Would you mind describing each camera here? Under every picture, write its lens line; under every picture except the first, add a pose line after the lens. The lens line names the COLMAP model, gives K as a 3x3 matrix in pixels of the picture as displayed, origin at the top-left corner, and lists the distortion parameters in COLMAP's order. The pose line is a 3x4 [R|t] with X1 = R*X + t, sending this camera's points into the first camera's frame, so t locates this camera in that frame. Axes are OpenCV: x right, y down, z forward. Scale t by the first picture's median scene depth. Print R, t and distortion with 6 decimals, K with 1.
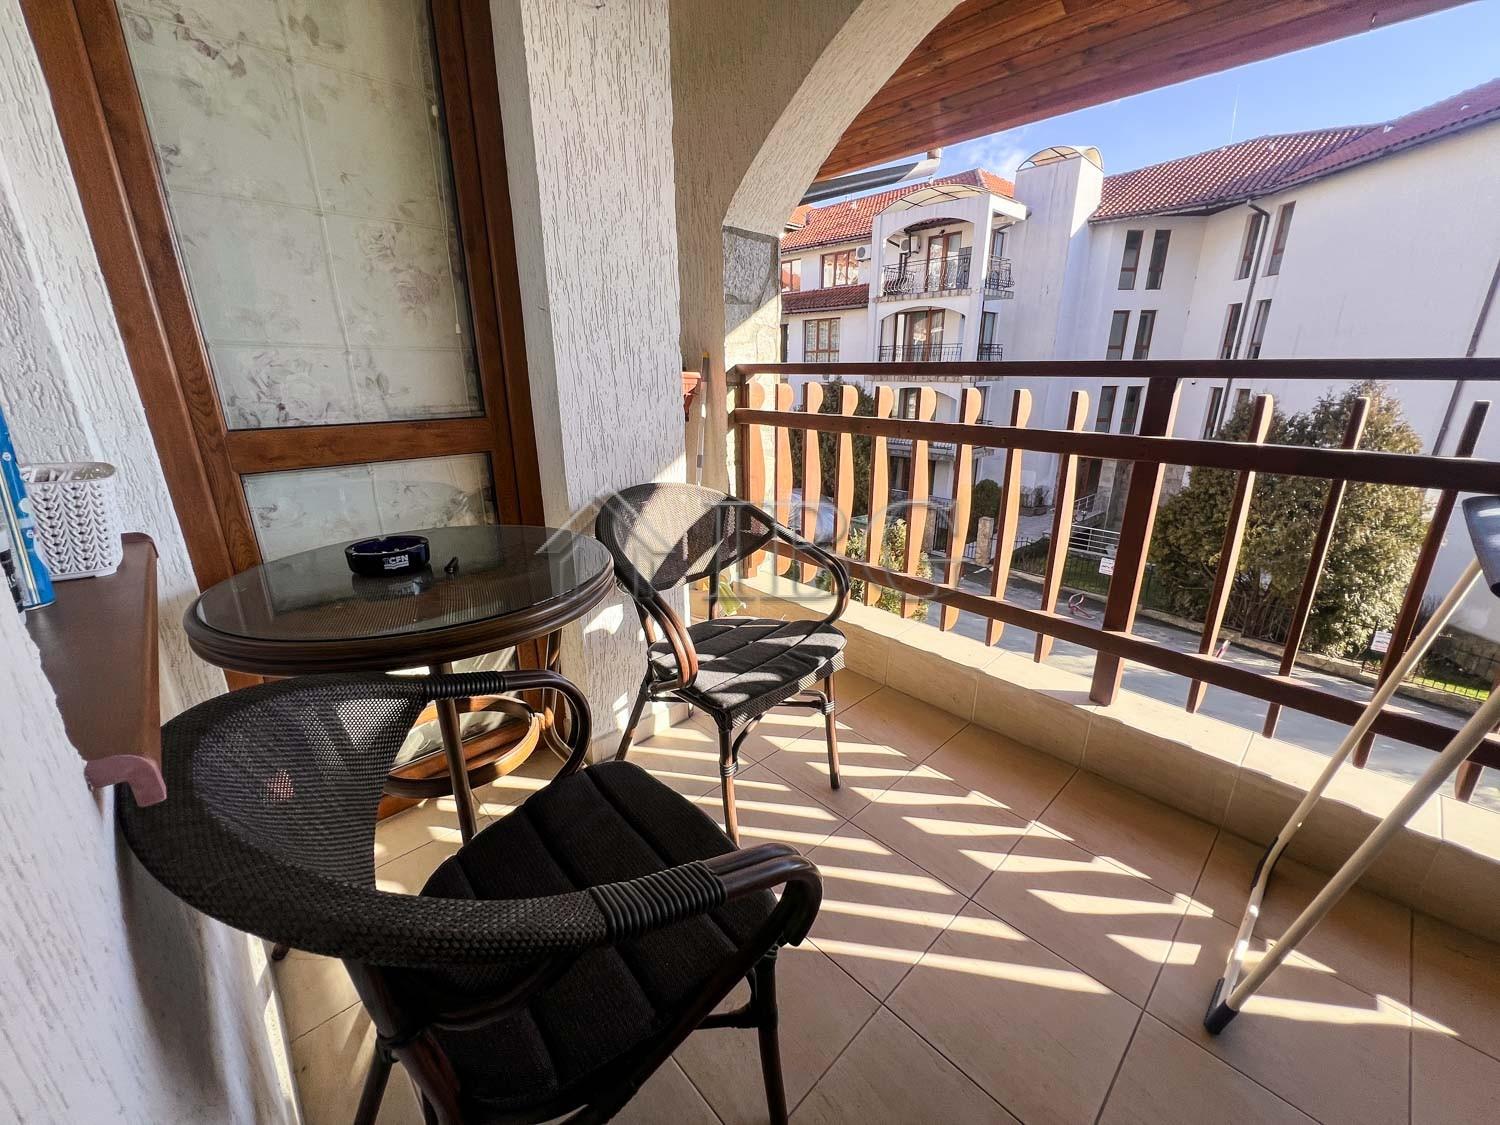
lens RADIAL K [[604.8, 0, 745.2], [0, 604.8, 562.8], [0, 0, 1]] dist [-0.003916, -0.000084]
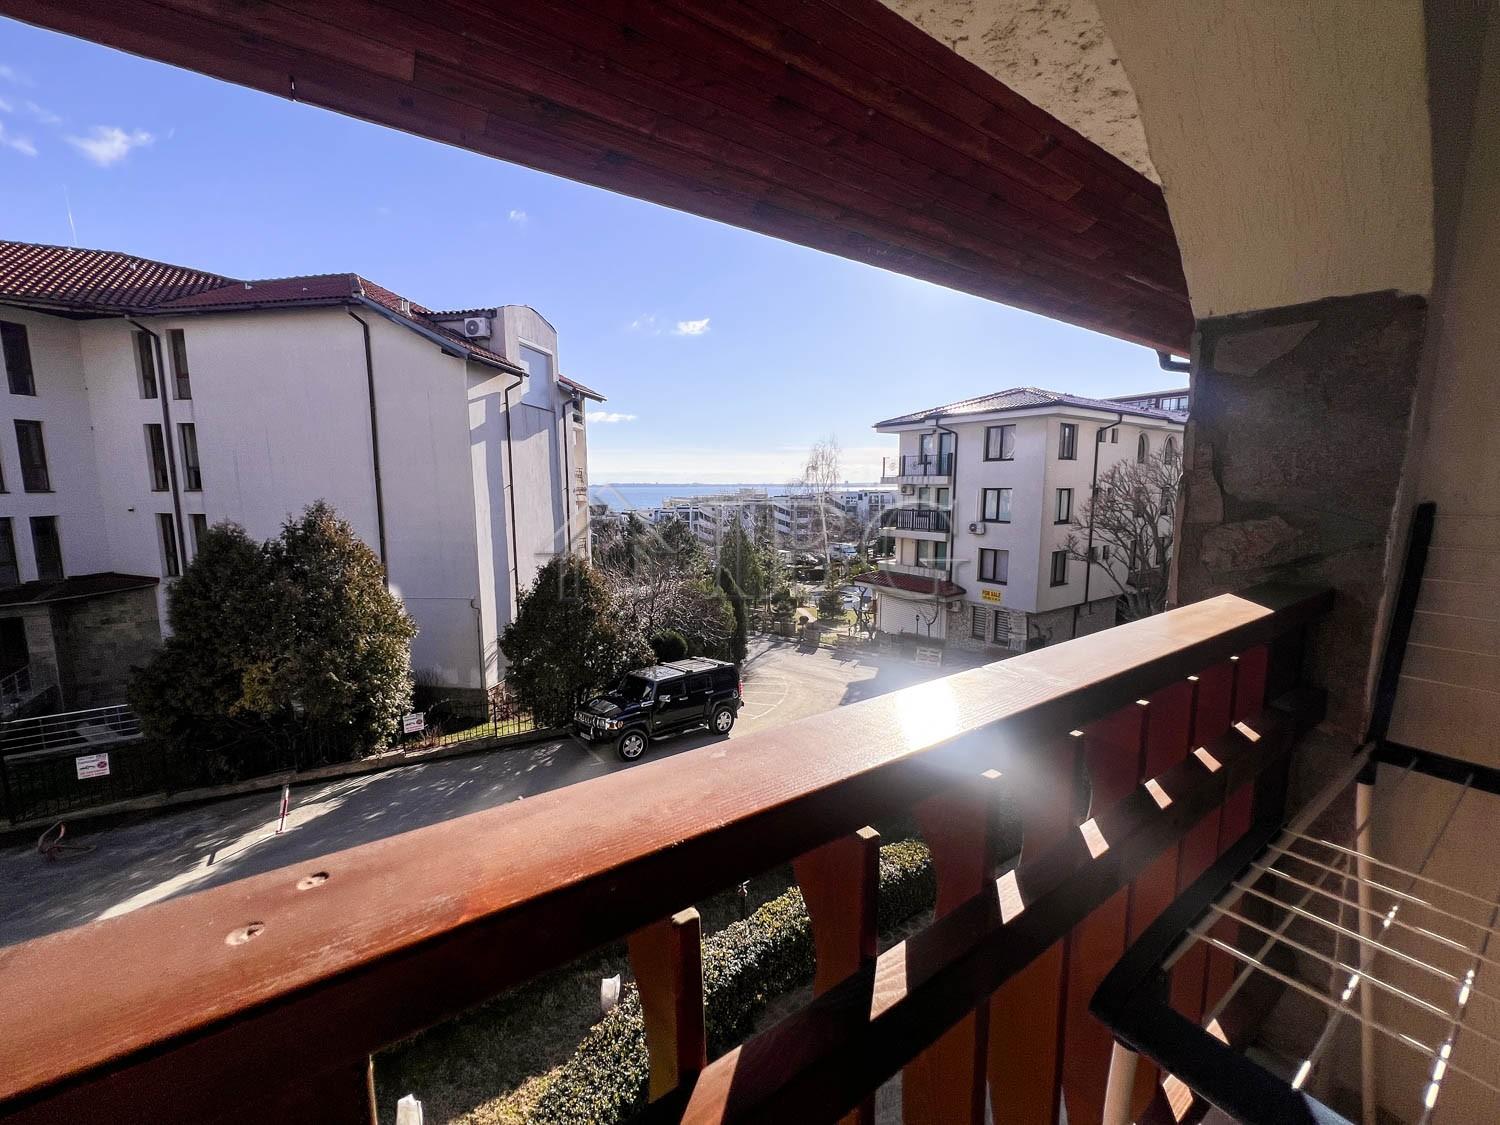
lens RADIAL K [[602.2, 0, 747.6], [0, 602.2, 561.9], [0, 0, 1]] dist [-0.002427, 0.000690]
pose [[0.151139, -0.123976, 0.980707, 0.212910], [0.303670, 0.949954, 0.073289, -0.154775], [-0.940713, 0.286734, 0.181223, 0.303147]]
